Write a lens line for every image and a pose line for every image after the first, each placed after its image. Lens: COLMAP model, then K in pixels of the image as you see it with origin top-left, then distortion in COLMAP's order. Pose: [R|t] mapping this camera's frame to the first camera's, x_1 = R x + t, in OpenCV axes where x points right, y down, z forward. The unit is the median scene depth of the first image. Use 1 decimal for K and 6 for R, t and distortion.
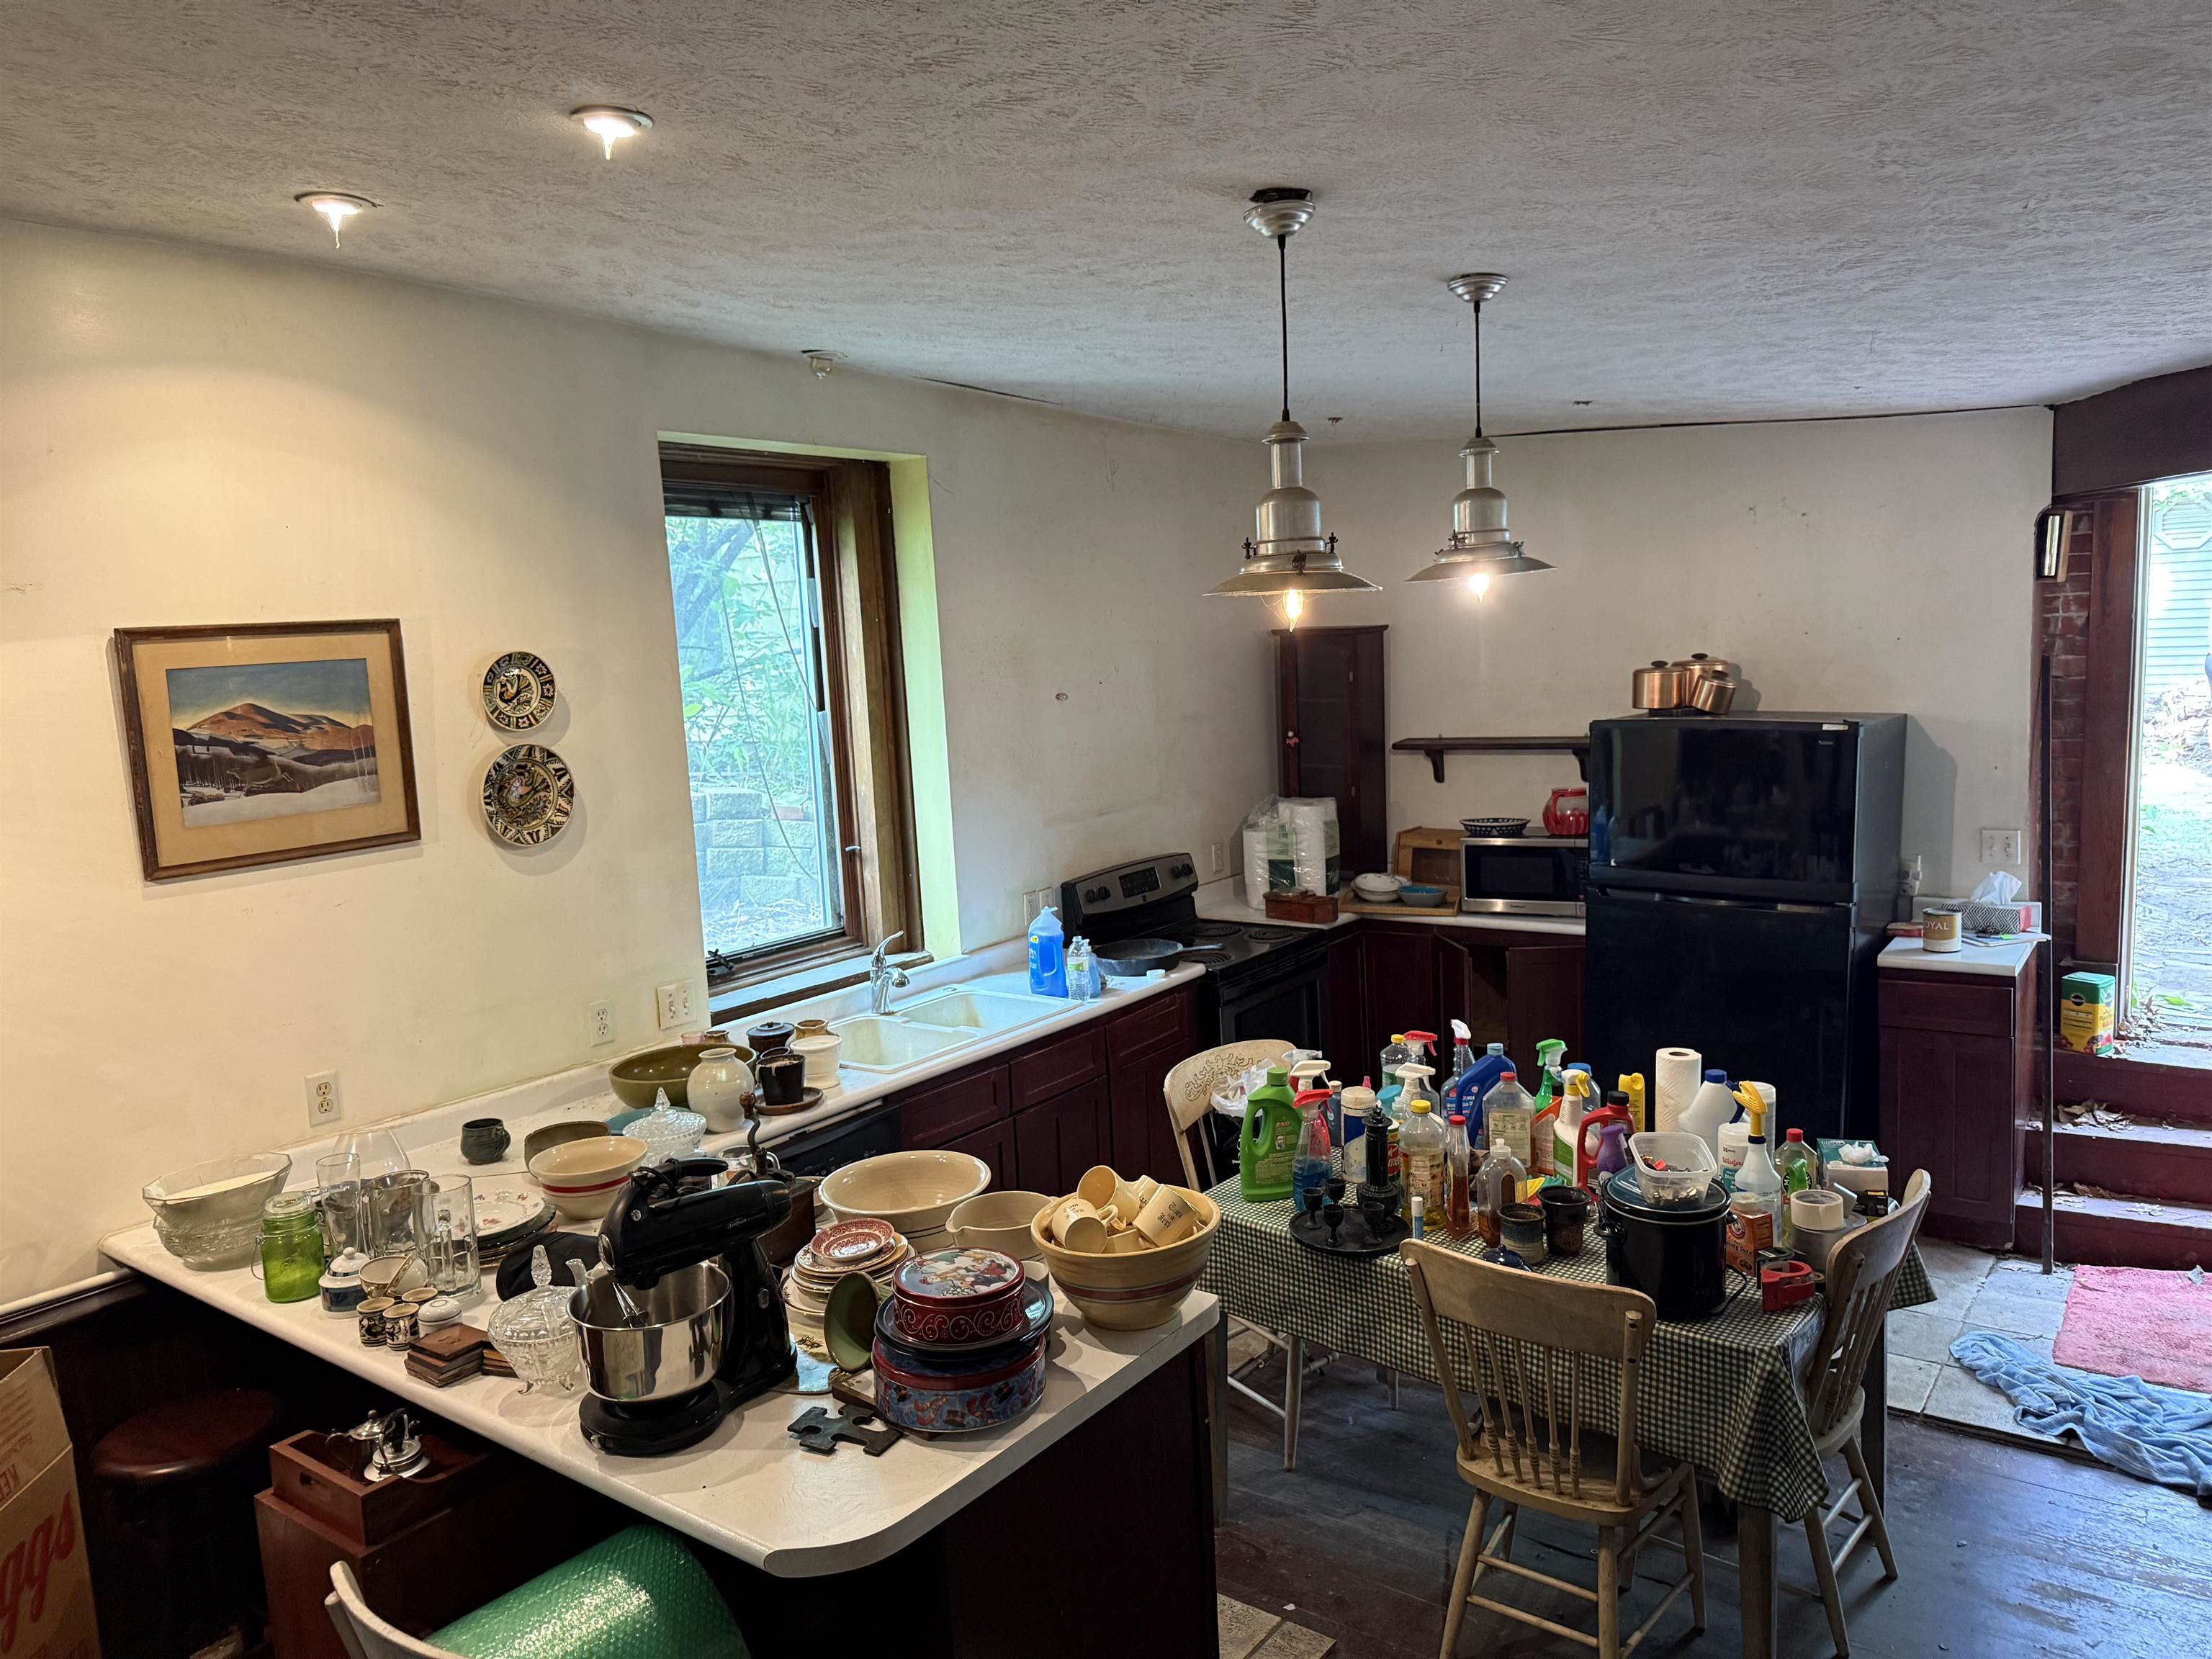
lens RADIAL K [[1551.7, 0, 1113.5], [0, 1551.7, 836.2], [0, 0, 1]] dist [0.104722, -0.174933]
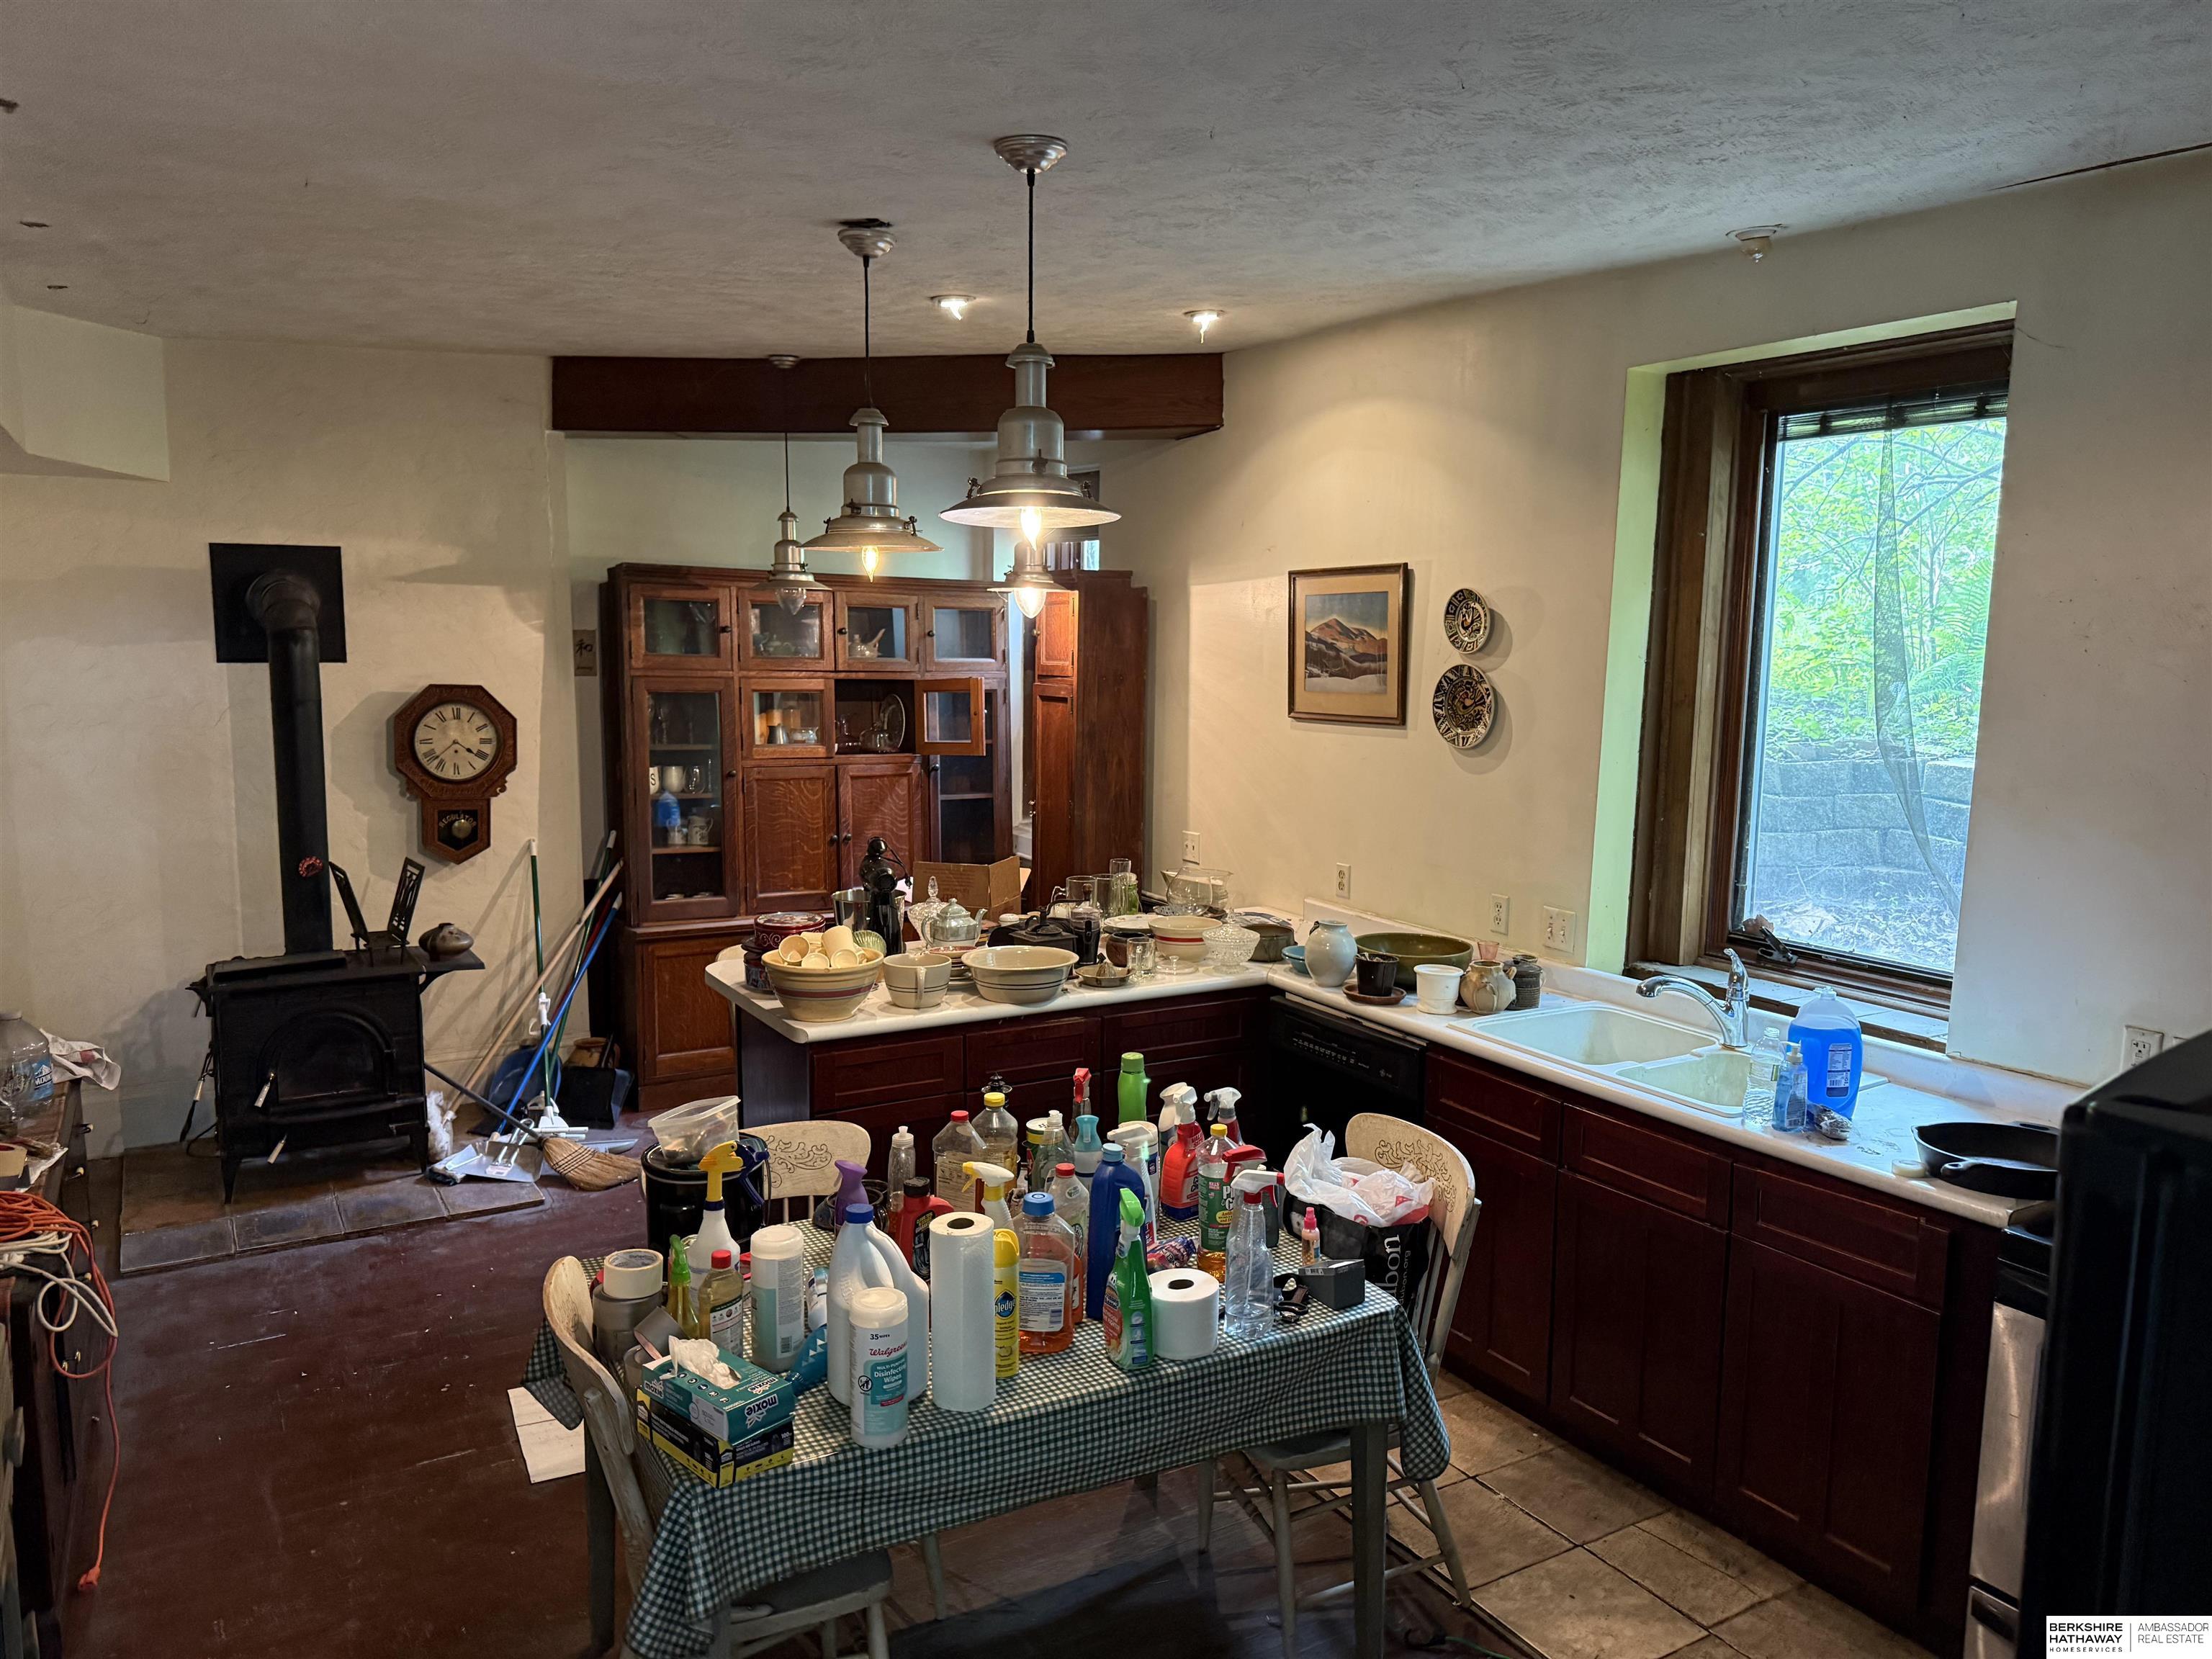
lens RADIAL K [[1551.7, 0, 1113.5], [0, 1551.7, 836.2], [0, 0, 1]] dist [0.104722, -0.174933]
pose [[-0.373752, 0.161168, -0.913419, 0.966029], [-0.116990, 0.968732, 0.218798, -0.182458], [0.920121, 0.188637, -0.343210, 1.328614]]
